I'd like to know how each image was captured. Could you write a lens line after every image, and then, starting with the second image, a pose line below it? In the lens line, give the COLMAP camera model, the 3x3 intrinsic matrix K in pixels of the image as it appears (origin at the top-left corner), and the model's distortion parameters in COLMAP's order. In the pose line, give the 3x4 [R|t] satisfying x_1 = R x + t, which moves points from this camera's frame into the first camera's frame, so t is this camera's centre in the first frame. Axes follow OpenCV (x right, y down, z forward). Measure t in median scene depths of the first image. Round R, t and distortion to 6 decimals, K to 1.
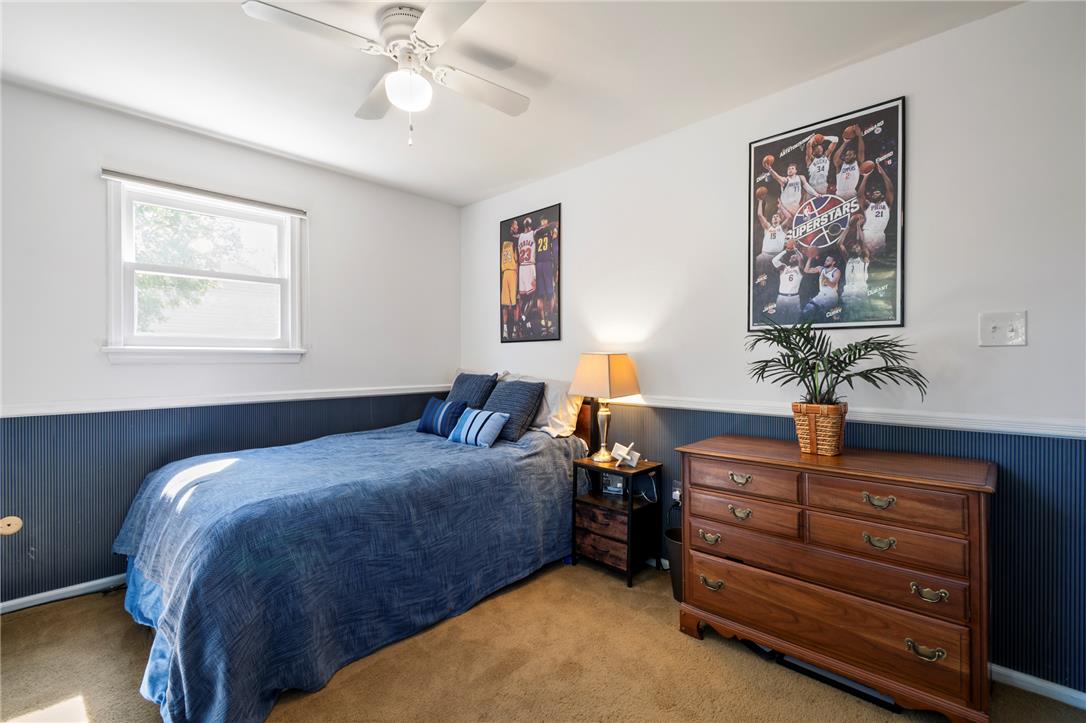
lens RADIAL K [[488.7, 0, 548.2], [0, 488.7, 359.0], [0, 0, 1]] dist [0.007057, -0.001310]
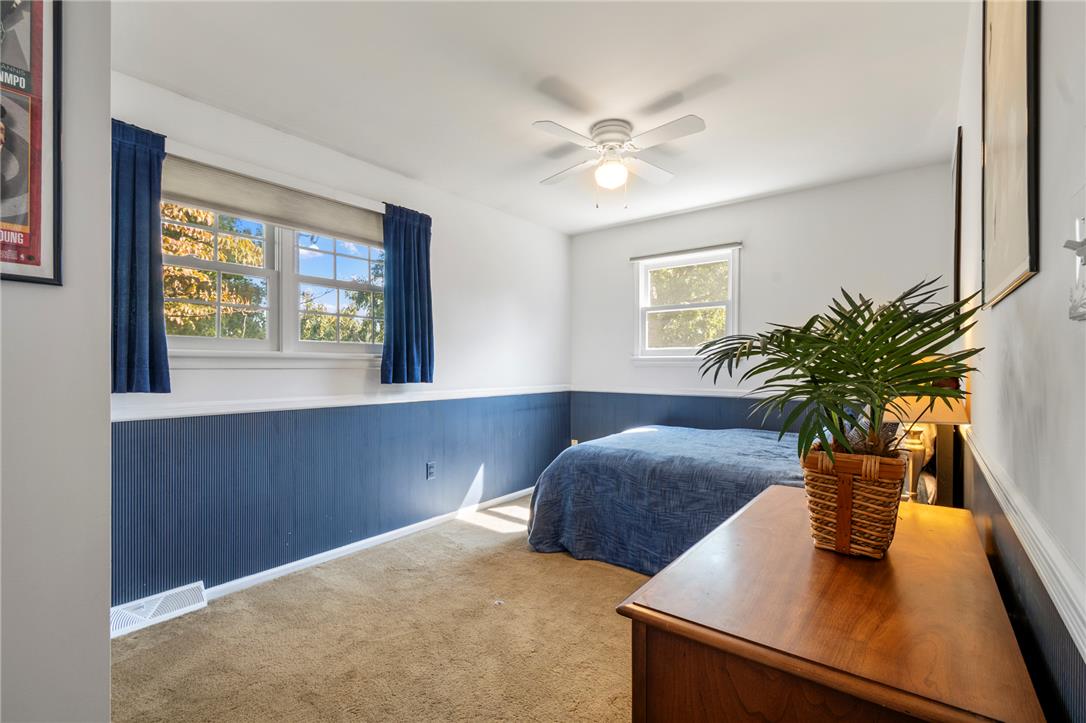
lens RADIAL K [[488.7, 0, 547.8], [0, 488.7, 364.0], [0, 0, 1]] dist [0.007057, -0.001310]
pose [[0.100582, 0.003577, -0.994922, 0.825091], [-0.001981, 0.999992, 0.003395, -0.003522], [0.994927, 0.001629, 0.100588, 0.501781]]
